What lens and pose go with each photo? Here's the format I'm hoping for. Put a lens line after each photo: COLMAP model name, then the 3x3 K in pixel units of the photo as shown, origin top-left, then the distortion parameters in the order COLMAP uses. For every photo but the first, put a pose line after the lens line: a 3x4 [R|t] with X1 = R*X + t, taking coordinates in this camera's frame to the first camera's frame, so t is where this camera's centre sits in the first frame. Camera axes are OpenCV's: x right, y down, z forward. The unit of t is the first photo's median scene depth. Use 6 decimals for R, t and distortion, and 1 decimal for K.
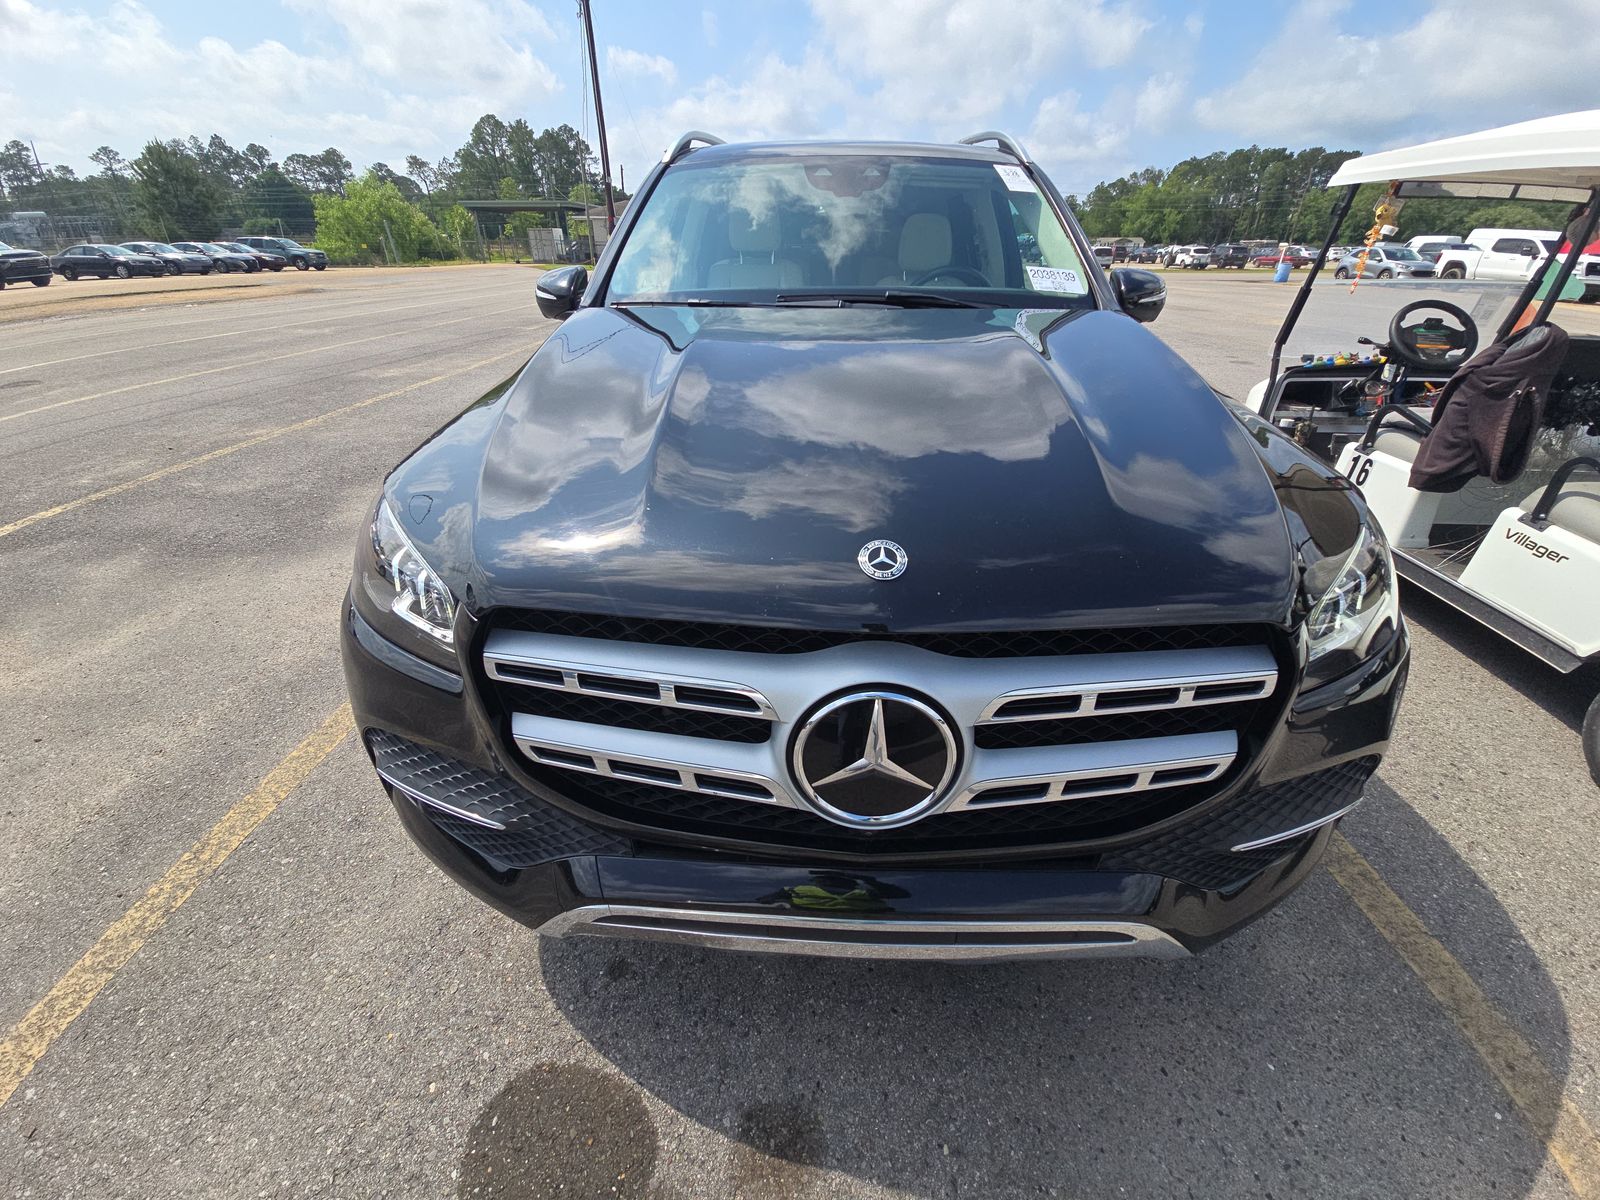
lens RADIAL K [[648.4, 0, 800.5], [0, 648.4, 603.2], [0, 0, 1]] dist [0.001218, -0.002280]
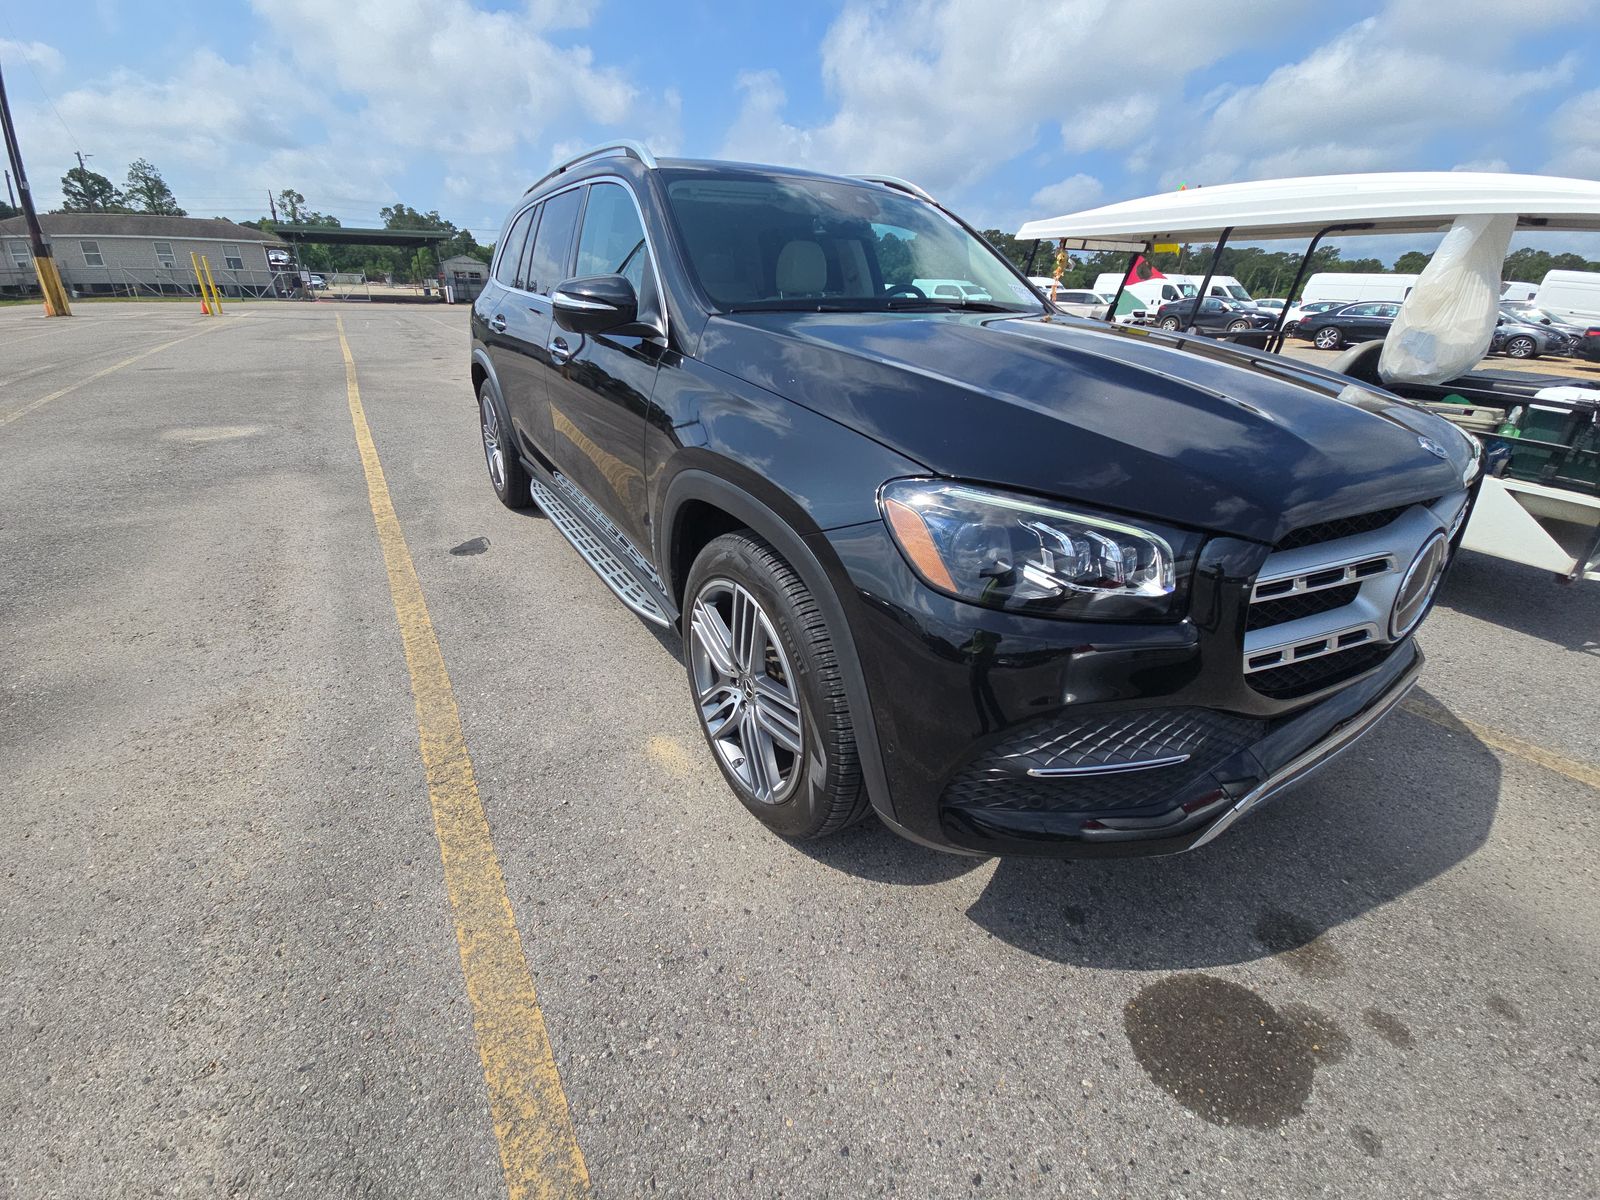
lens RADIAL K [[648.4, 0, 798.8], [0, 648.4, 600.7], [0, 0, 1]] dist [0.001218, -0.002280]
pose [[0.819060, -0.231495, 0.524929, -1.289376], [0.256732, 0.966146, 0.025488, -0.090622], [-0.513059, 0.113890, 0.850764, 0.318208]]
